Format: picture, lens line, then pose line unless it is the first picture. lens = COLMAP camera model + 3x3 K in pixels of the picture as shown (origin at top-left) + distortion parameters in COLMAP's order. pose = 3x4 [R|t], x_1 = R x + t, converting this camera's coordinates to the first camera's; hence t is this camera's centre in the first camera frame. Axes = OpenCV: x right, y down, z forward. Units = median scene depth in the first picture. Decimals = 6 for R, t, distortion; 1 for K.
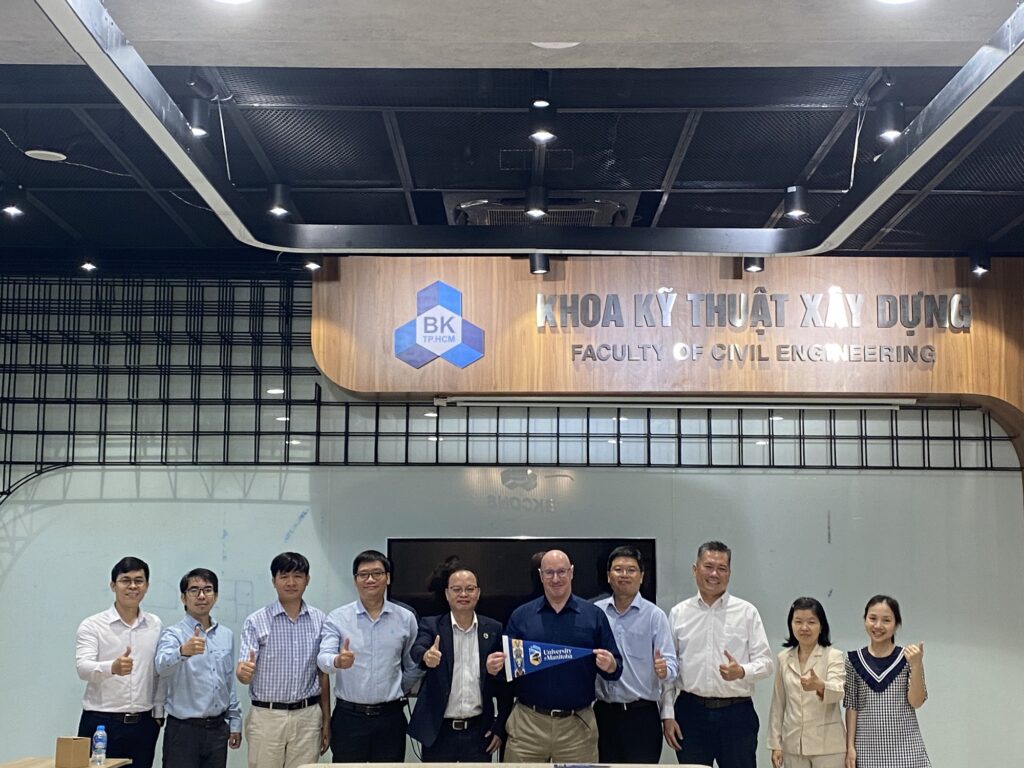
lens RADIAL K [[1477.9, 0, 512.0], [0, 1477.9, 384.0], [0, 0, 1]] dist [0.239769, -0.908703]
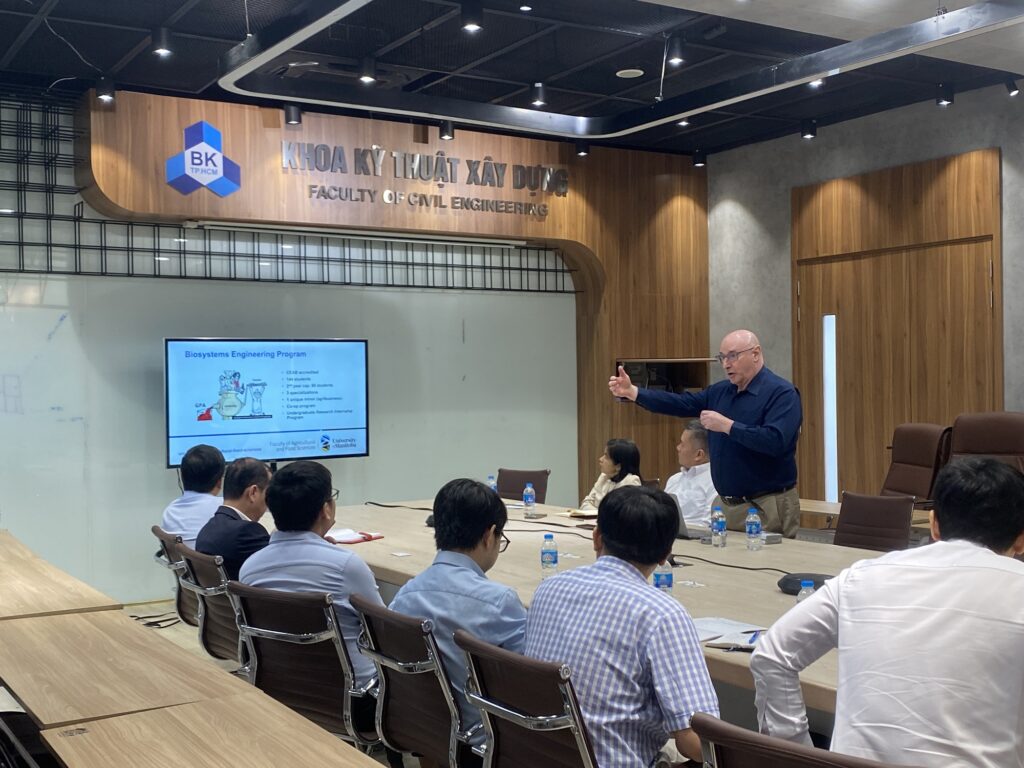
lens RADIAL K [[1200.9, 0, 512.0], [0, 1200.9, 384.0], [0, 0, 1]] dist [0.183243, -0.578398]
pose [[0.845025, -0.017955, 0.534425, -0.358300], [-0.054416, 0.991360, 0.119348, 0.008677], [-0.531951, -0.129933, 0.836747, 0.034957]]
